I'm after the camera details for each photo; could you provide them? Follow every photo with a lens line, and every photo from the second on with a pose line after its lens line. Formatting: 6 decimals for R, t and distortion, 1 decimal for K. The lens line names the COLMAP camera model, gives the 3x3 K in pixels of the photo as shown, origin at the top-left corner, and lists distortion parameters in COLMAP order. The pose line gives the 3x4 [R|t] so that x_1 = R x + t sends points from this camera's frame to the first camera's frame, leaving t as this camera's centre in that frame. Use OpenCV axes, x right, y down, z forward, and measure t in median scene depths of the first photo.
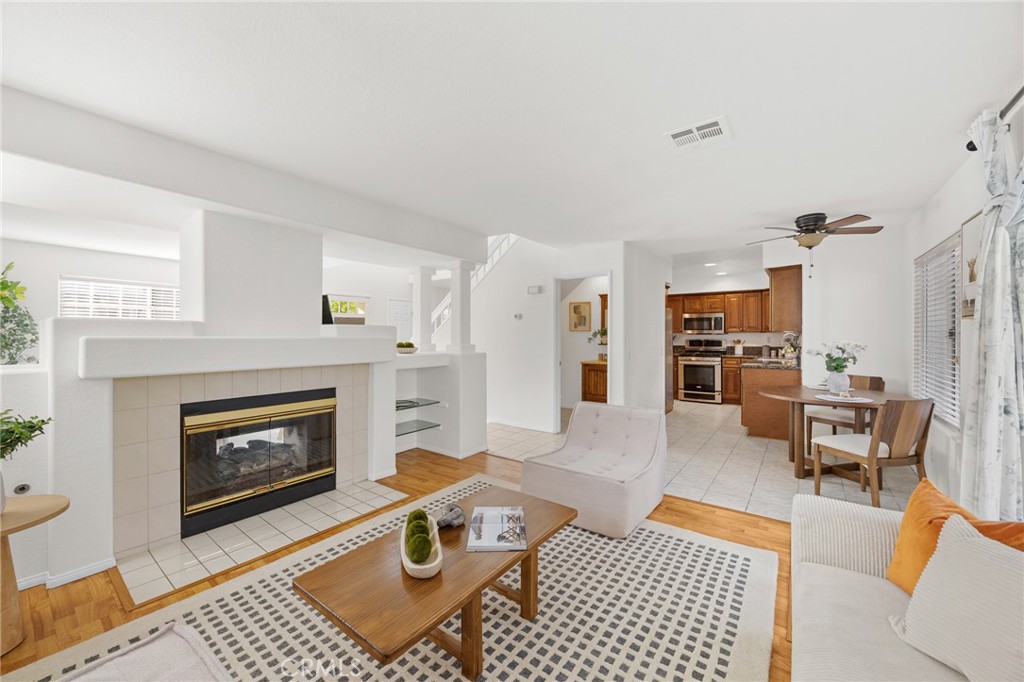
lens RADIAL K [[384.4, 0, 516.9], [0, 384.4, 336.5], [0, 0, 1]] dist [-0.008766, -0.000011]
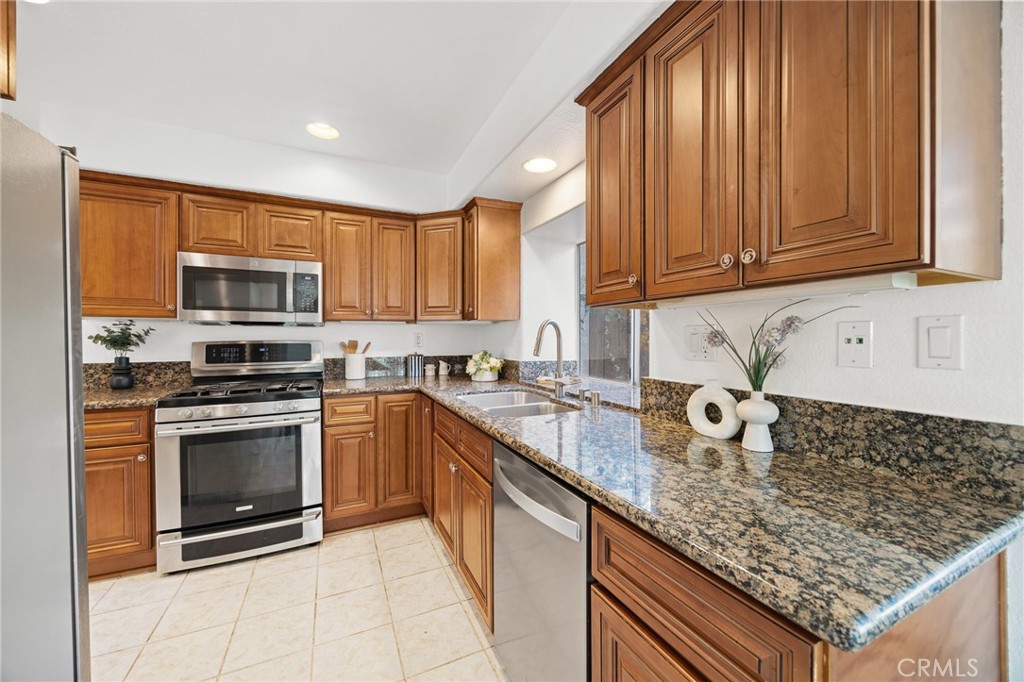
lens RADIAL K [[392.4, 0, 516.7], [0, 392.4, 336.8], [0, 0, 1]] dist [-0.004071, 0.000074]
pose [[0.467933, 0.000302, 0.883764, 0.319748], [0.002759, 0.999995, -0.001803, 0.005761], [-0.883760, 0.003282, 0.467929, 0.701164]]
